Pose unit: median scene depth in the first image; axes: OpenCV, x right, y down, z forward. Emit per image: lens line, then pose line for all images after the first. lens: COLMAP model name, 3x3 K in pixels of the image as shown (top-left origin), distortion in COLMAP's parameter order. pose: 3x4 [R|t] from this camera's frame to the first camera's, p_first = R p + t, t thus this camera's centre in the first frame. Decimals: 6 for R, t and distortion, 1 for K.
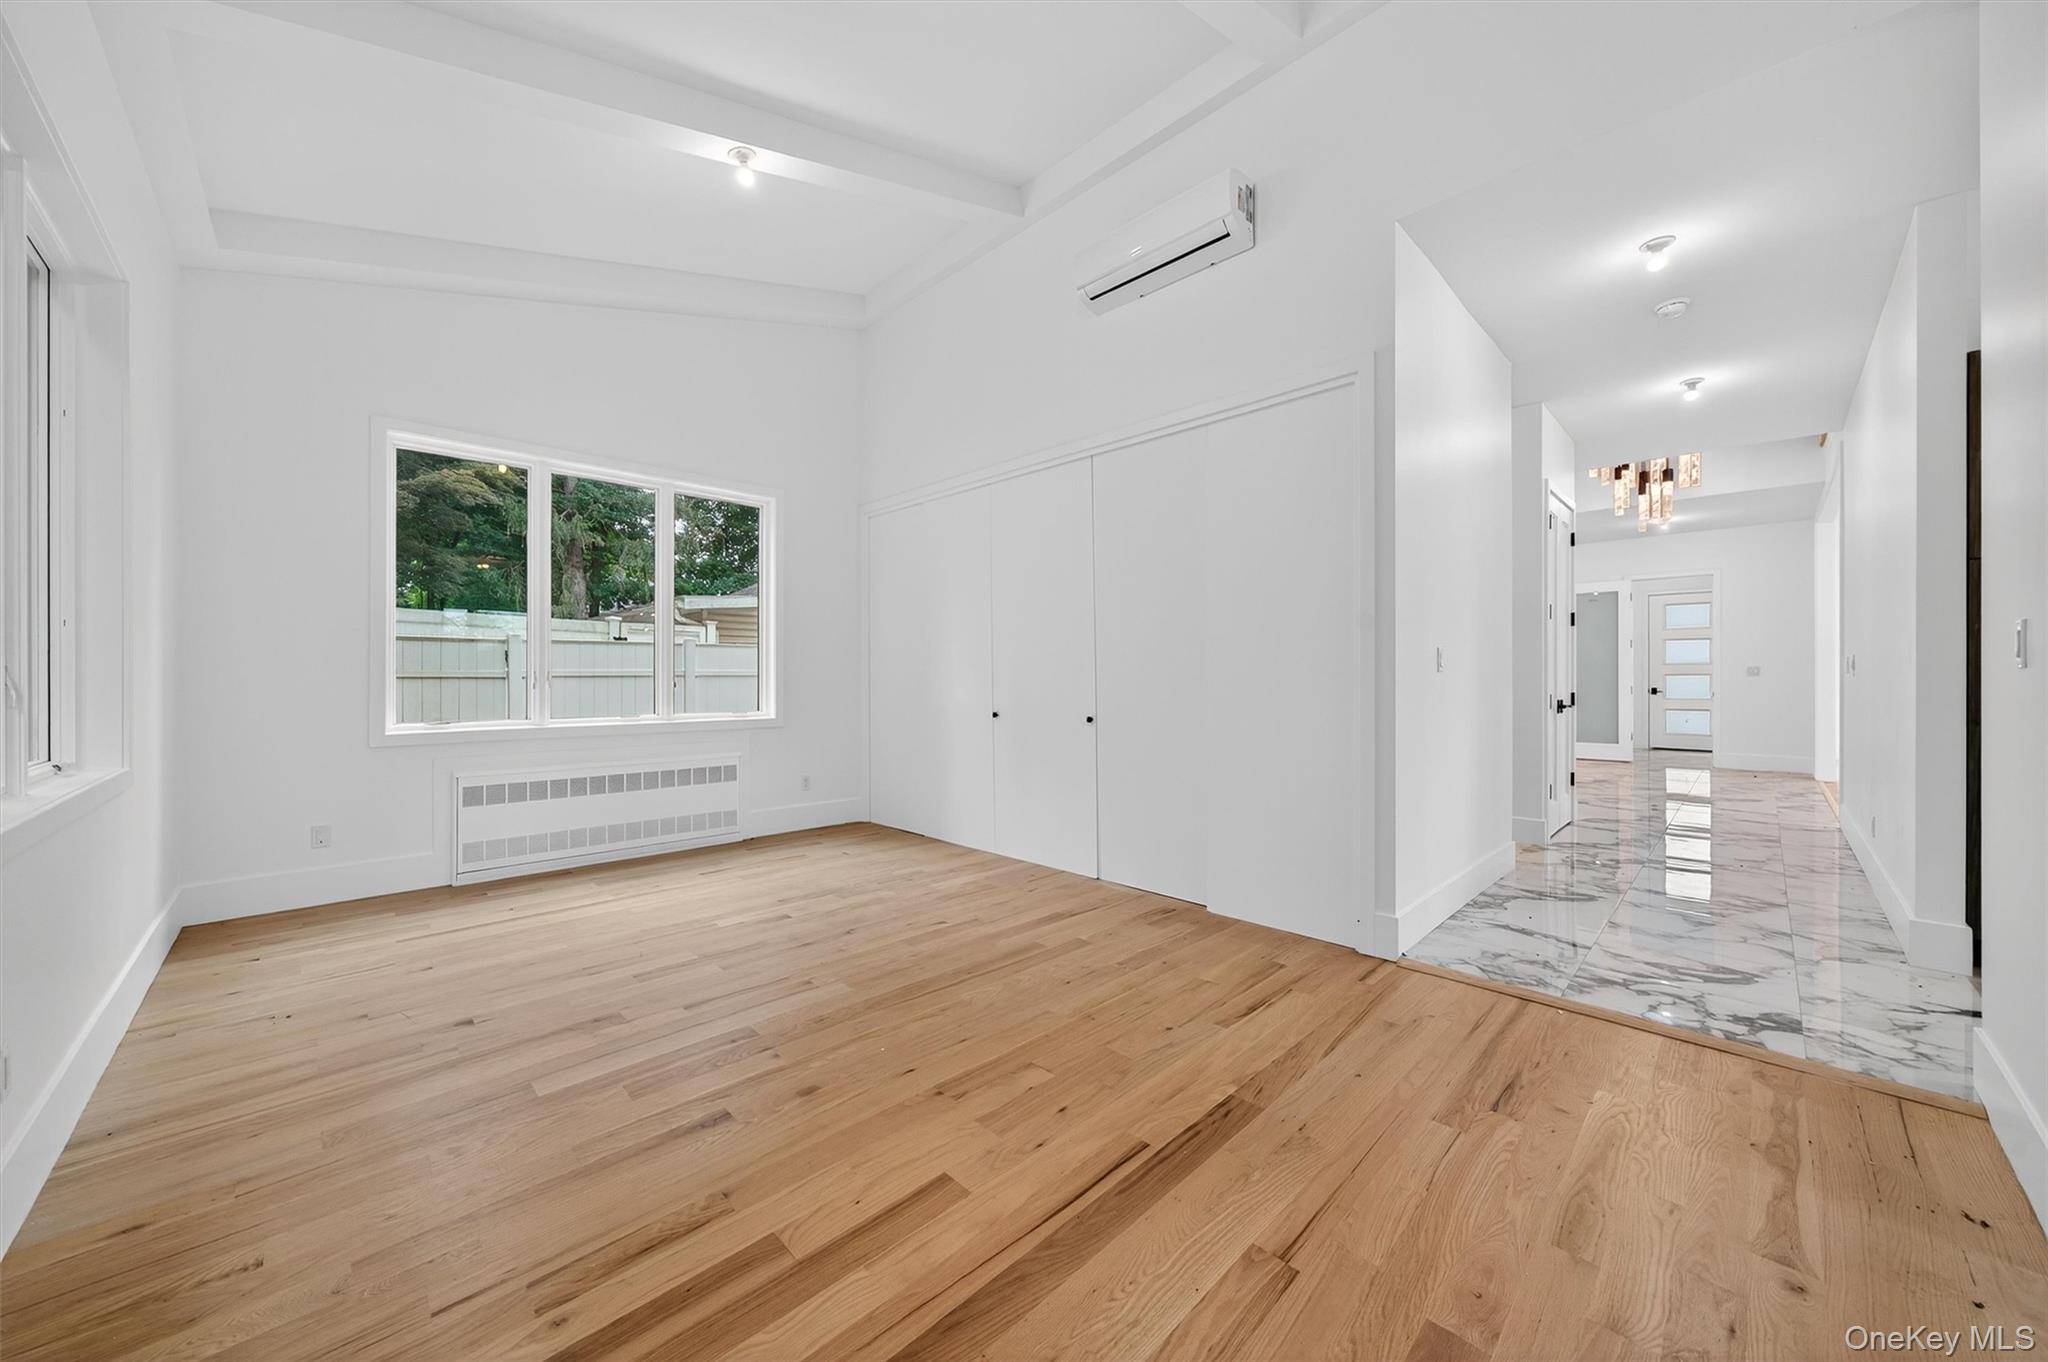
lens RADIAL K [[741.2, 0, 1027.4], [0, 741.2, 682.9], [0, 0, 1]] dist [-0.027878, 0.013399]
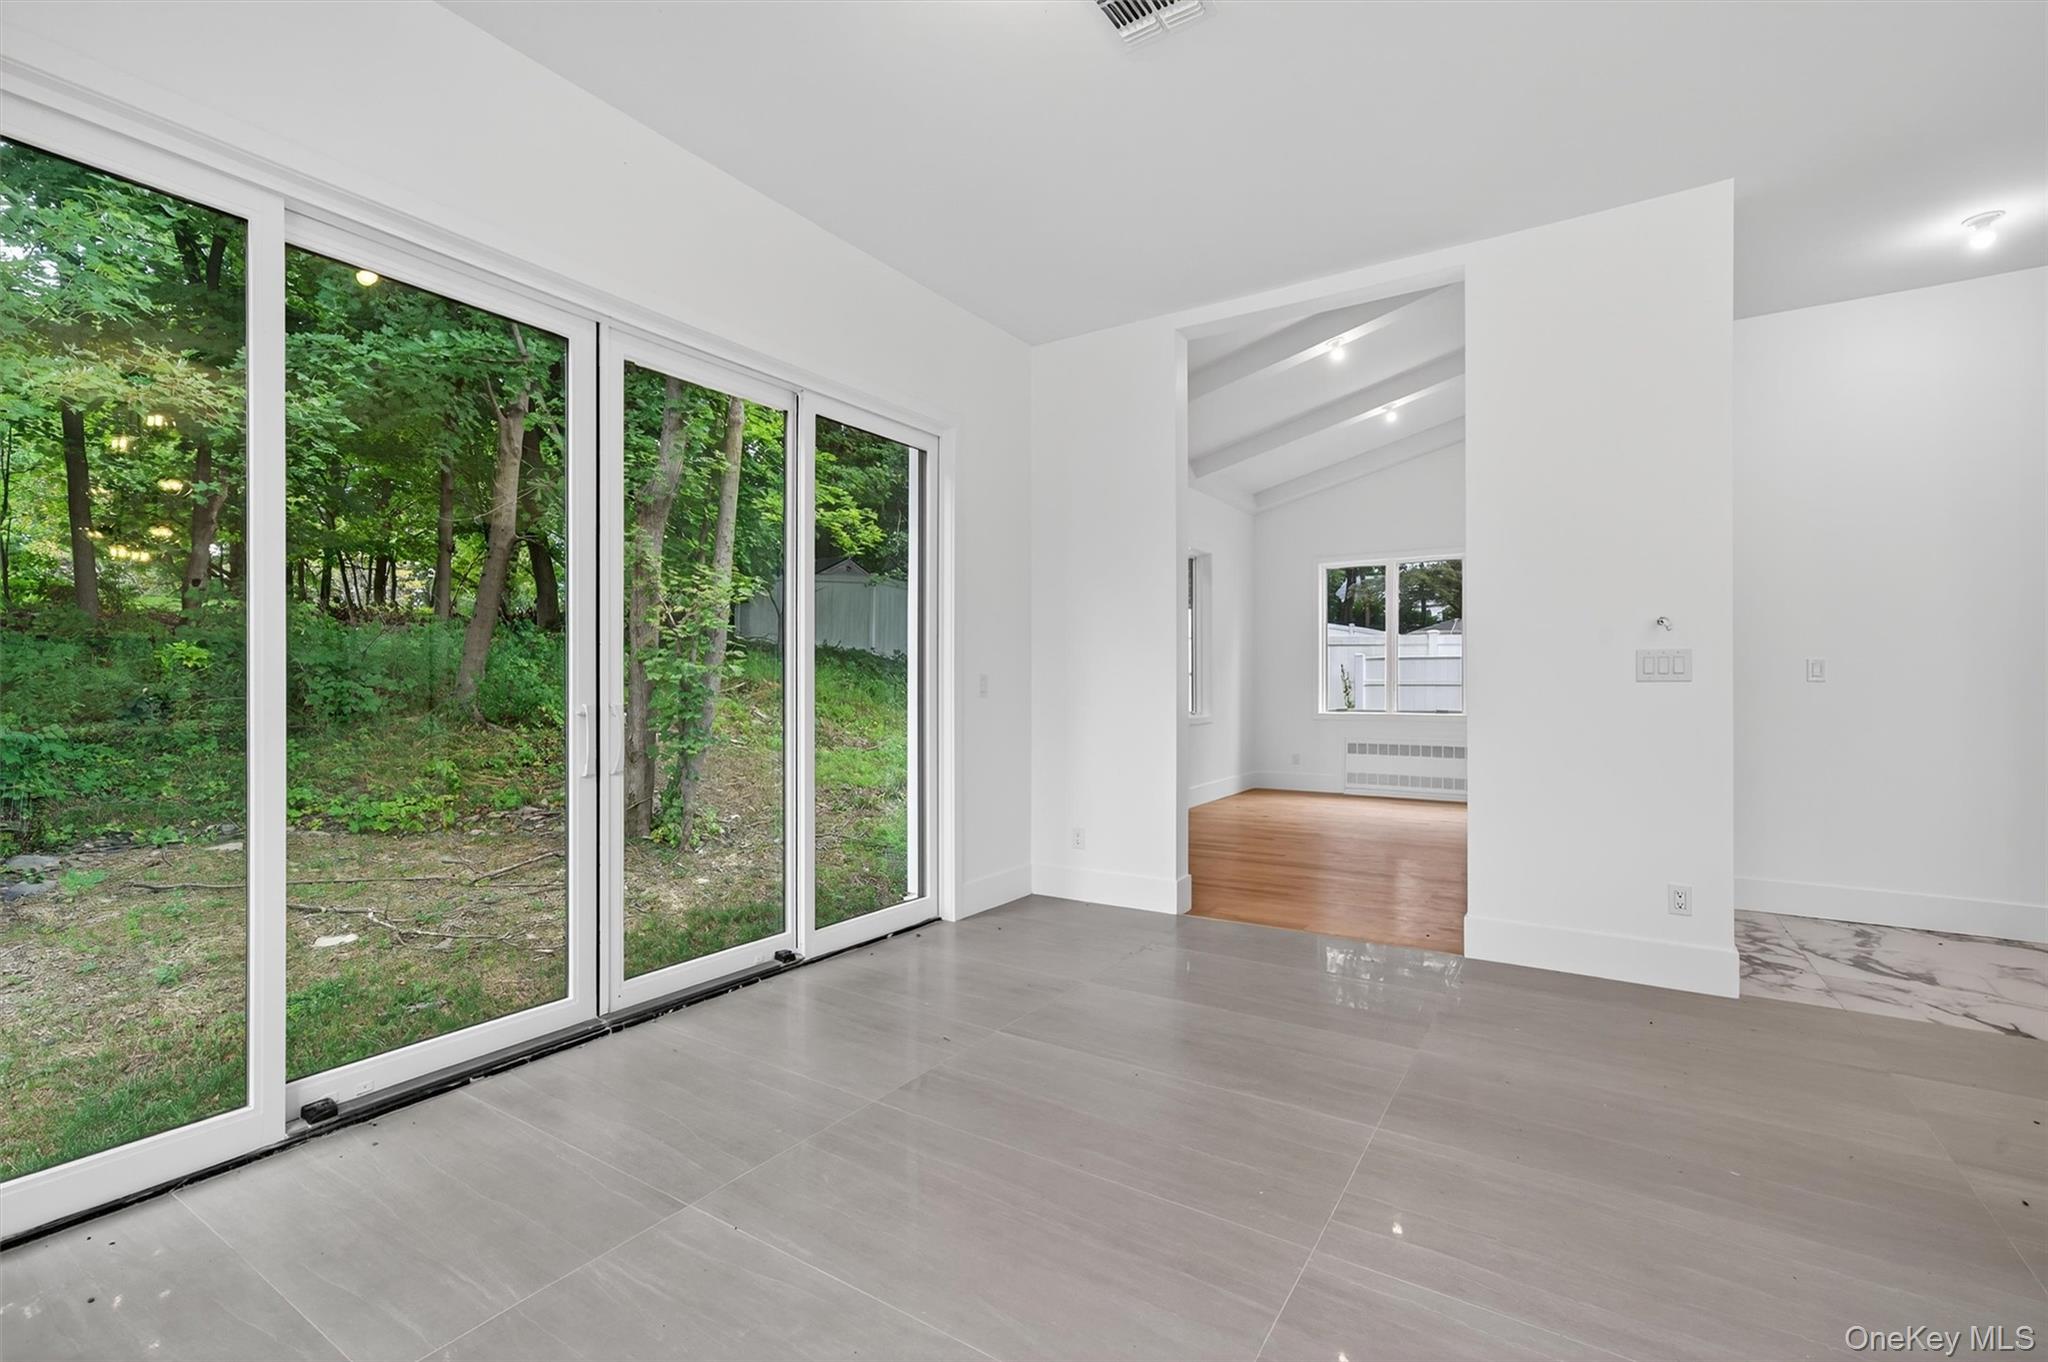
lens RADIAL K [[917.4, 0, 1022.2], [0, 917.4, 679.4], [0, 0, 1]] dist [-0.002144, 0.000430]
pose [[0.216703, -0.004884, -0.976225, 1.679264], [-0.006272, 0.999960, -0.006395, -0.000761], [0.976217, 0.007508, 0.216663, -0.421219]]
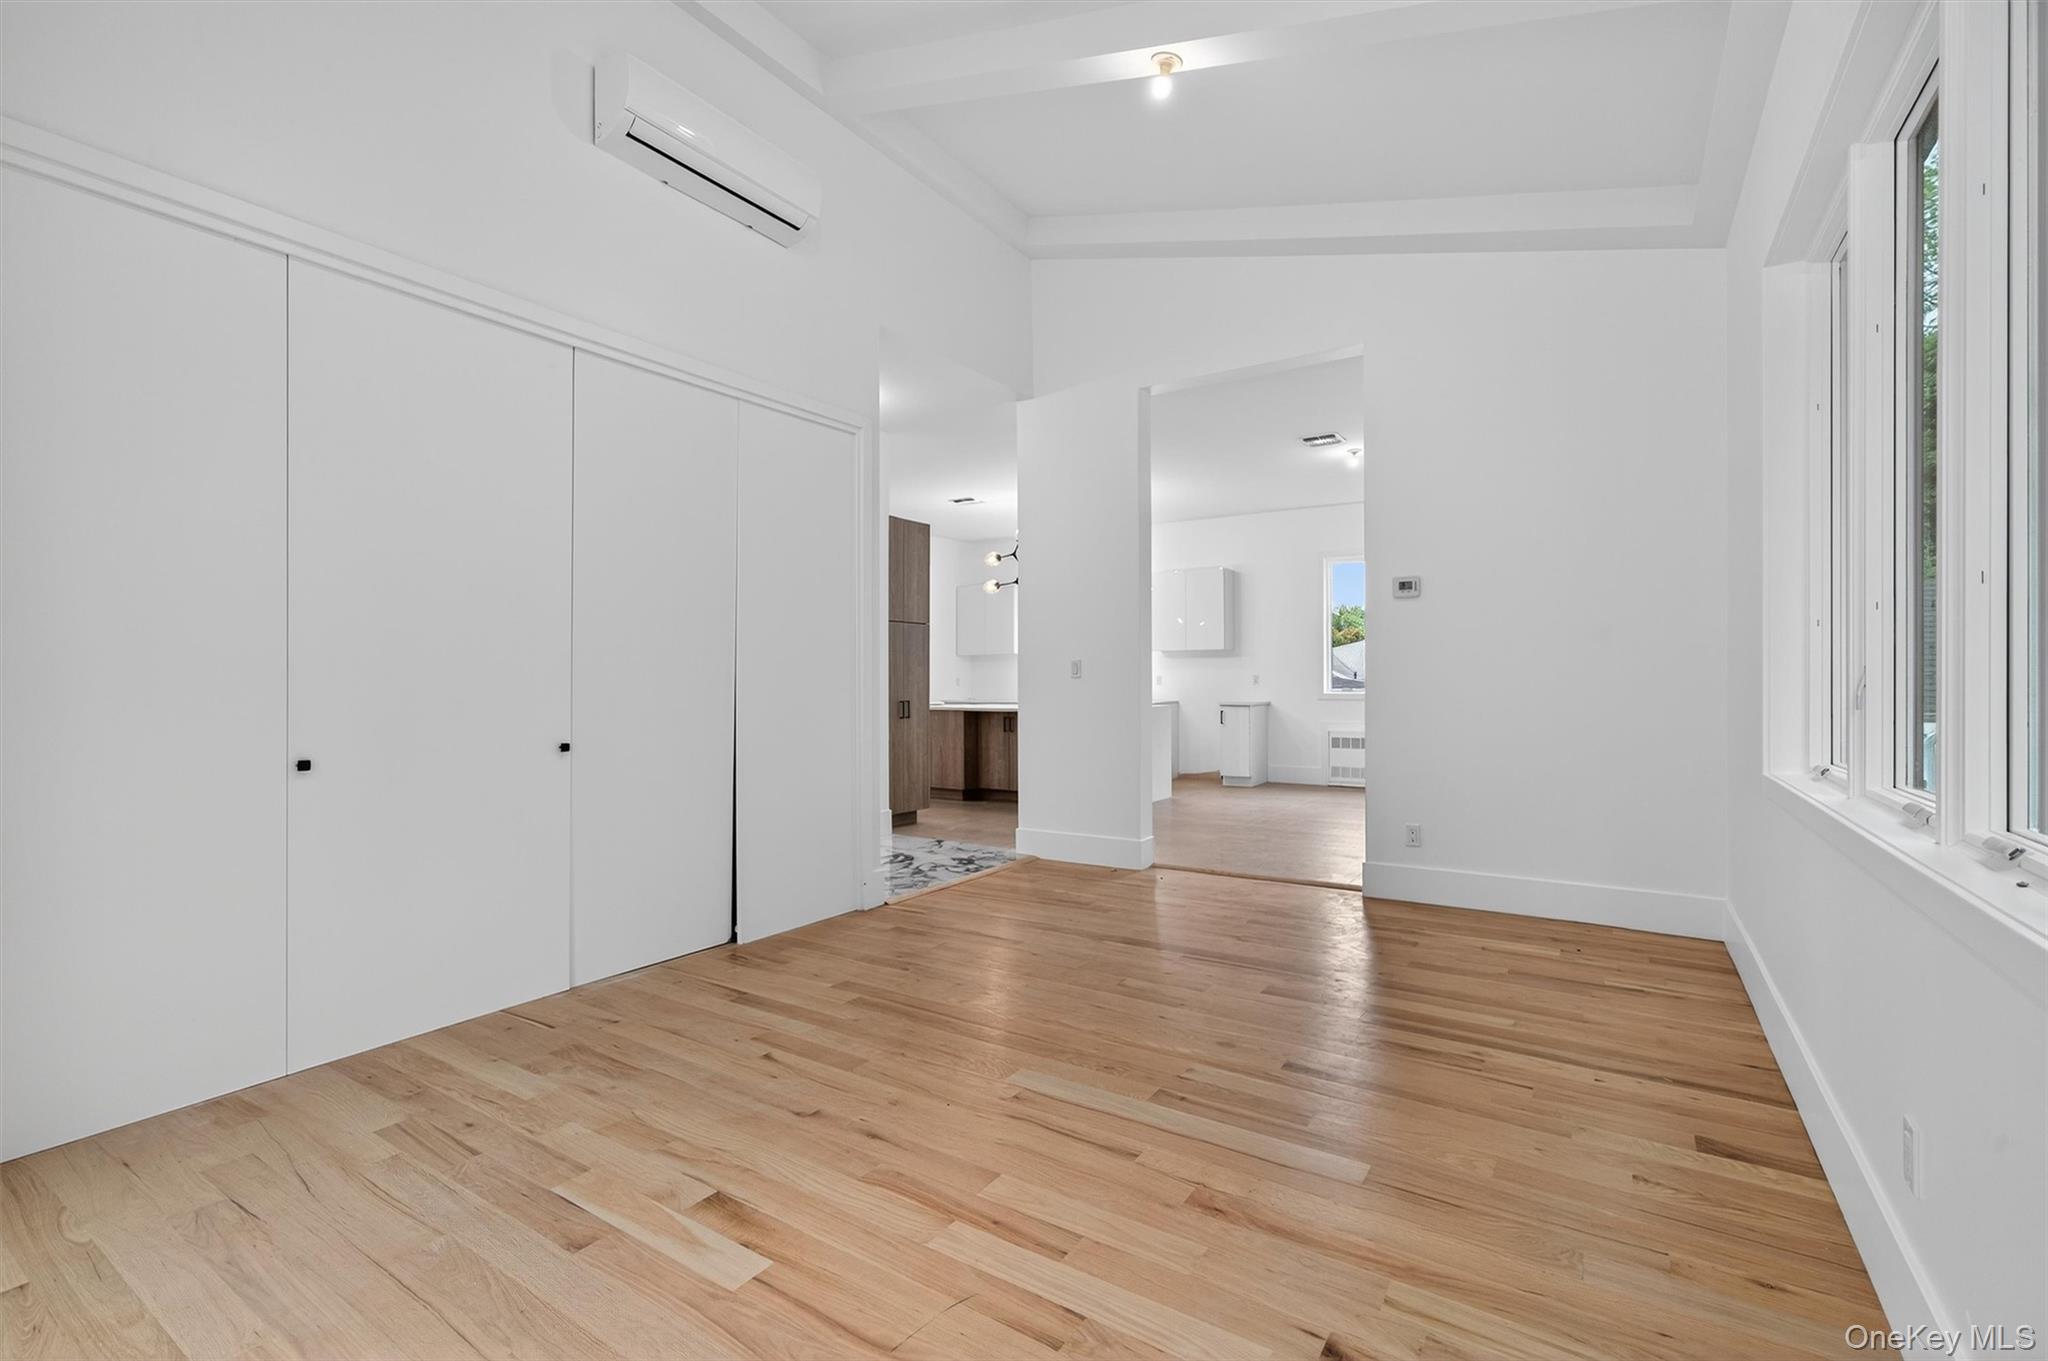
lens RADIAL K [[917.4, 0, 1022.2], [0, 917.4, 678.9], [0, 0, 1]] dist [-0.002144, 0.000430]
pose [[-0.207749, -0.001527, 0.978181, -1.007368], [0.015094, 0.999875, 0.004766, -0.010149], [-0.978066, 0.015755, -0.207700, 0.996407]]
